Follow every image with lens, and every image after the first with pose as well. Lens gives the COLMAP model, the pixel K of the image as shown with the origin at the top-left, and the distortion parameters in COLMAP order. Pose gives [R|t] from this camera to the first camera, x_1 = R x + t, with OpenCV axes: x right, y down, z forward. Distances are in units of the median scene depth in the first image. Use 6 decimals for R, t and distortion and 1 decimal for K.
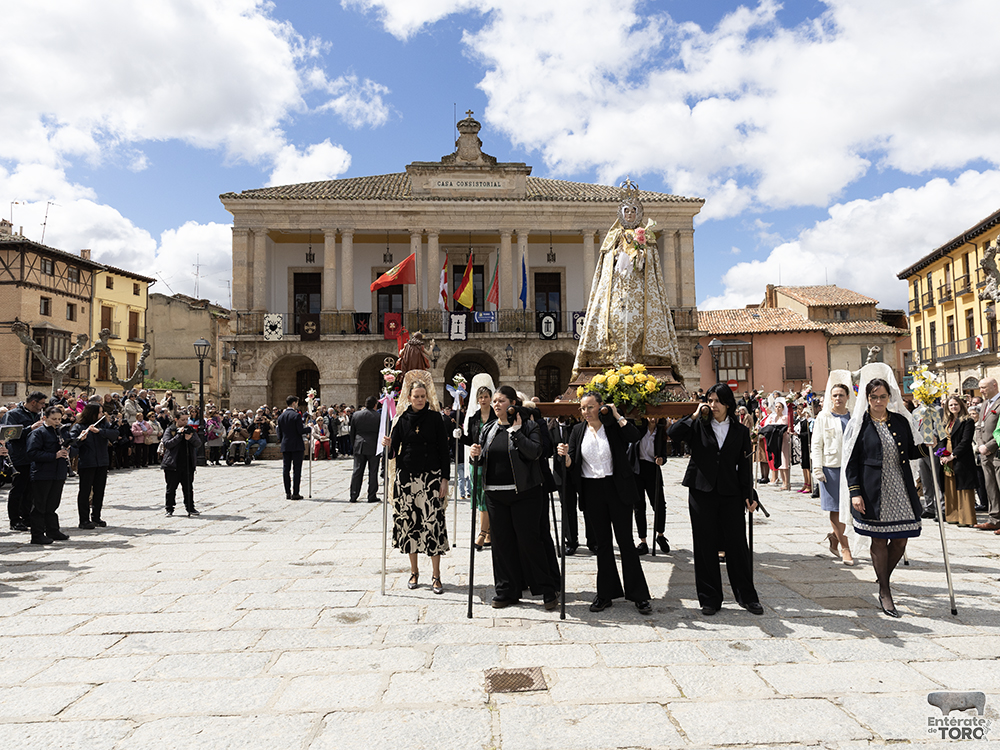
lens RADIAL K [[689.7, 0, 461.0], [0, 689.7, 370.2], [0, 0, 1]] dist [0.010693, -0.002118]
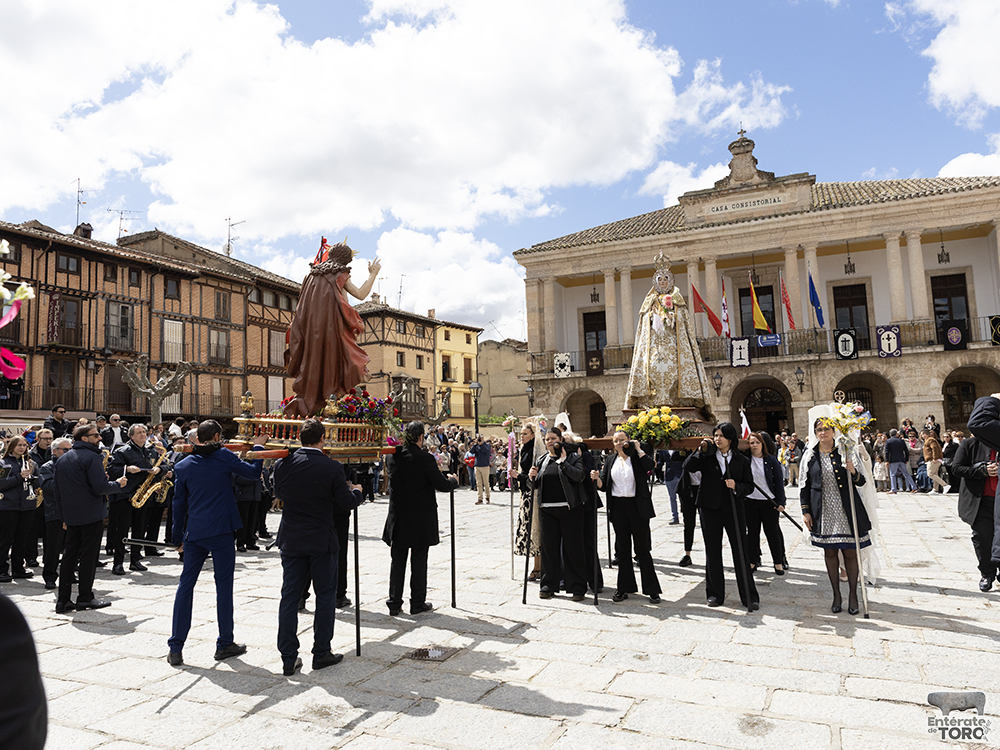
lens RADIAL K [[740.2, 0, 556.1], [0, 740.2, 370.4], [0, 0, 1]] dist [-0.004796, 0.000054]
pose [[0.882764, -0.055577, -0.466518, 0.251602], [0.040627, 0.998289, -0.042053, -0.005131], [0.468057, 0.018170, 0.883512, -0.036771]]
